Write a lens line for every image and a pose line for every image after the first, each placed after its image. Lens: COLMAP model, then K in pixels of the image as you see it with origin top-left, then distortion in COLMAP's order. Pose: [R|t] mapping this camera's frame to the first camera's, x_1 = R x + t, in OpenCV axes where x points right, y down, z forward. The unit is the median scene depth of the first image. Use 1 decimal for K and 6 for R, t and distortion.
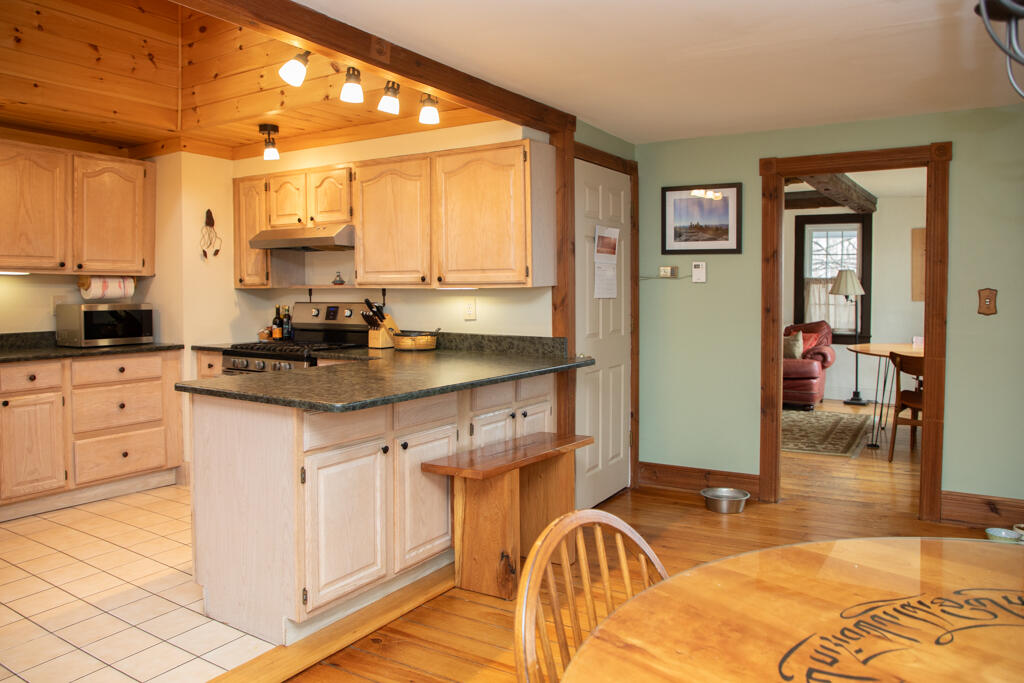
lens RADIAL K [[699.3, 0, 503.9], [0, 699.3, 342.5], [0, 0, 1]] dist [-0.064901, 0.001371]
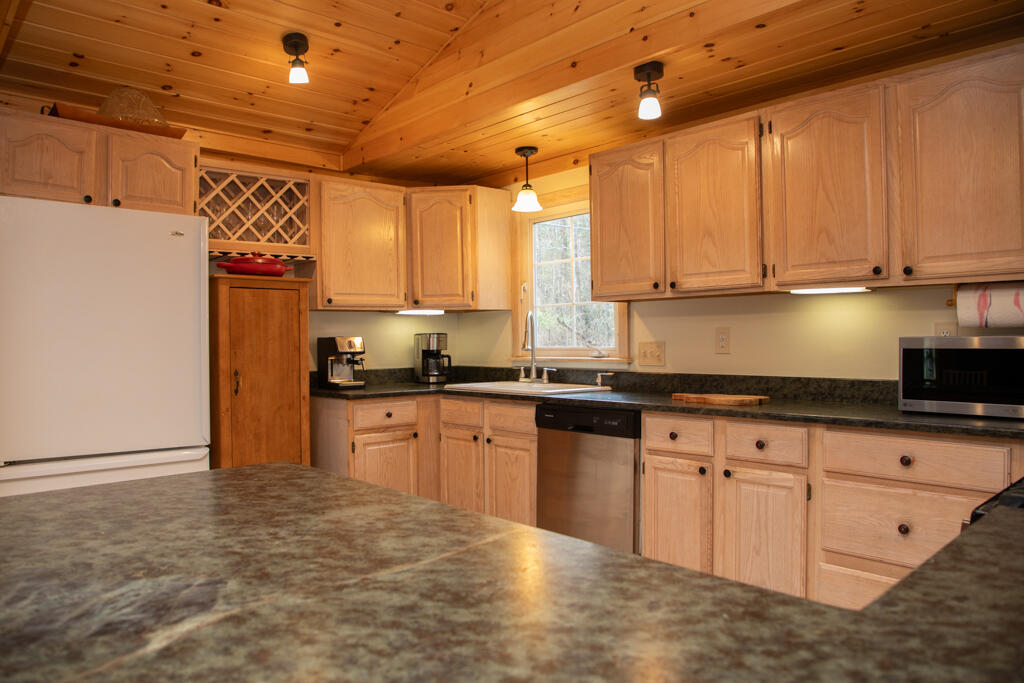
lens RADIAL K [[699.3, 0, 503.9], [0, 699.3, 342.5], [0, 0, 1]] dist [-0.064901, 0.001371]
pose [[-0.261538, 0.002499, -0.965190, 0.026212], [-0.066121, 0.997601, 0.020500, -0.042850], [0.962926, 0.069181, -0.260746, 0.877094]]
